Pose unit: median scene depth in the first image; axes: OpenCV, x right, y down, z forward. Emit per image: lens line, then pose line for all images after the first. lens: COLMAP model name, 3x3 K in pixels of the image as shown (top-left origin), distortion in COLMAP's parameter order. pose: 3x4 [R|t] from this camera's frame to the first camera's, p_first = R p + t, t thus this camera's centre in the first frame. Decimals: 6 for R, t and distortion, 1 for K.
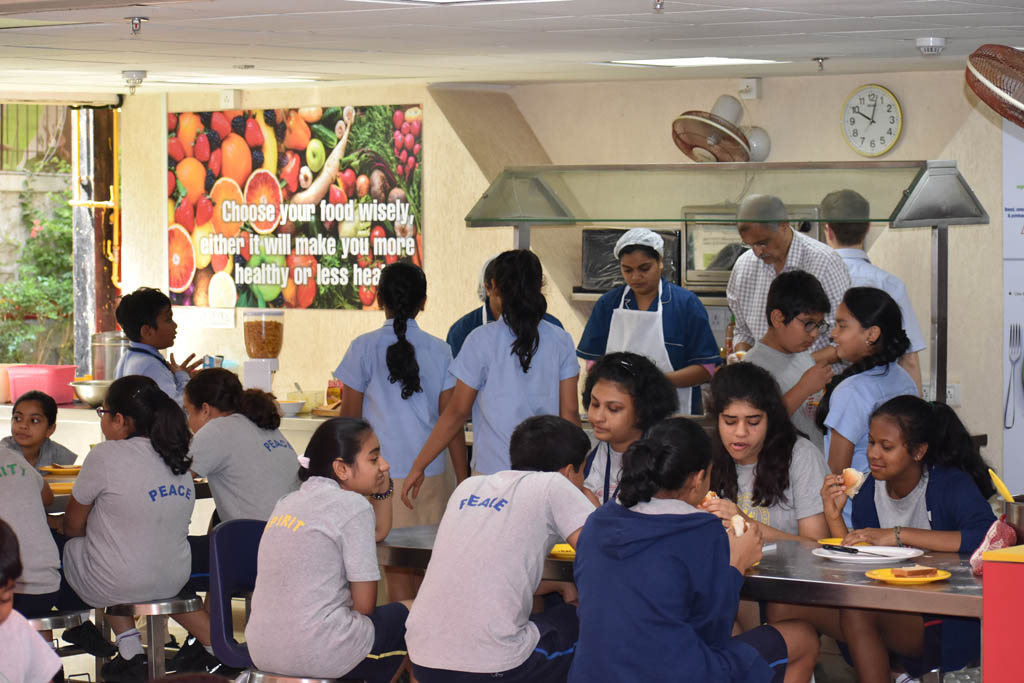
lens RADIAL K [[3025.2, 0, 511.8], [0, 3025.2, 341.1], [0, 0, 1]] dist [-0.118775, 0.000000]
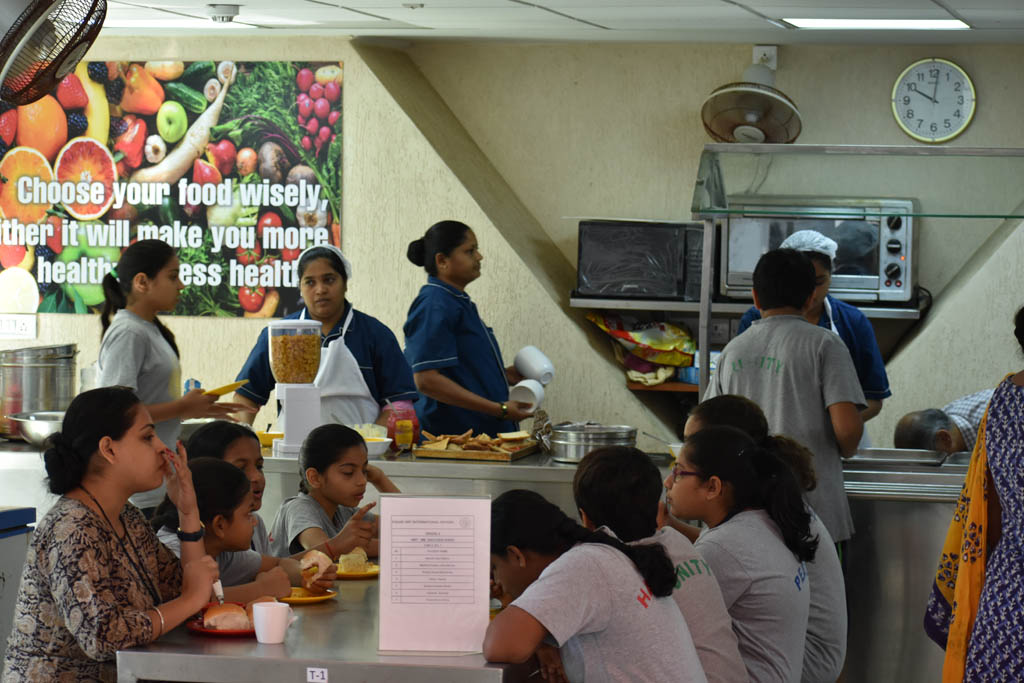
lens RADIAL K [[3025.2, 0, 512.1], [0, 3025.2, 341.7], [0, 0, 1]] dist [-0.118775, 0.000000]
pose [[0.906420, -0.002554, 0.422371, -0.320852], [0.000337, 0.999986, 0.005323, -0.008067], [-0.422378, -0.004683, 0.906408, 0.246653]]
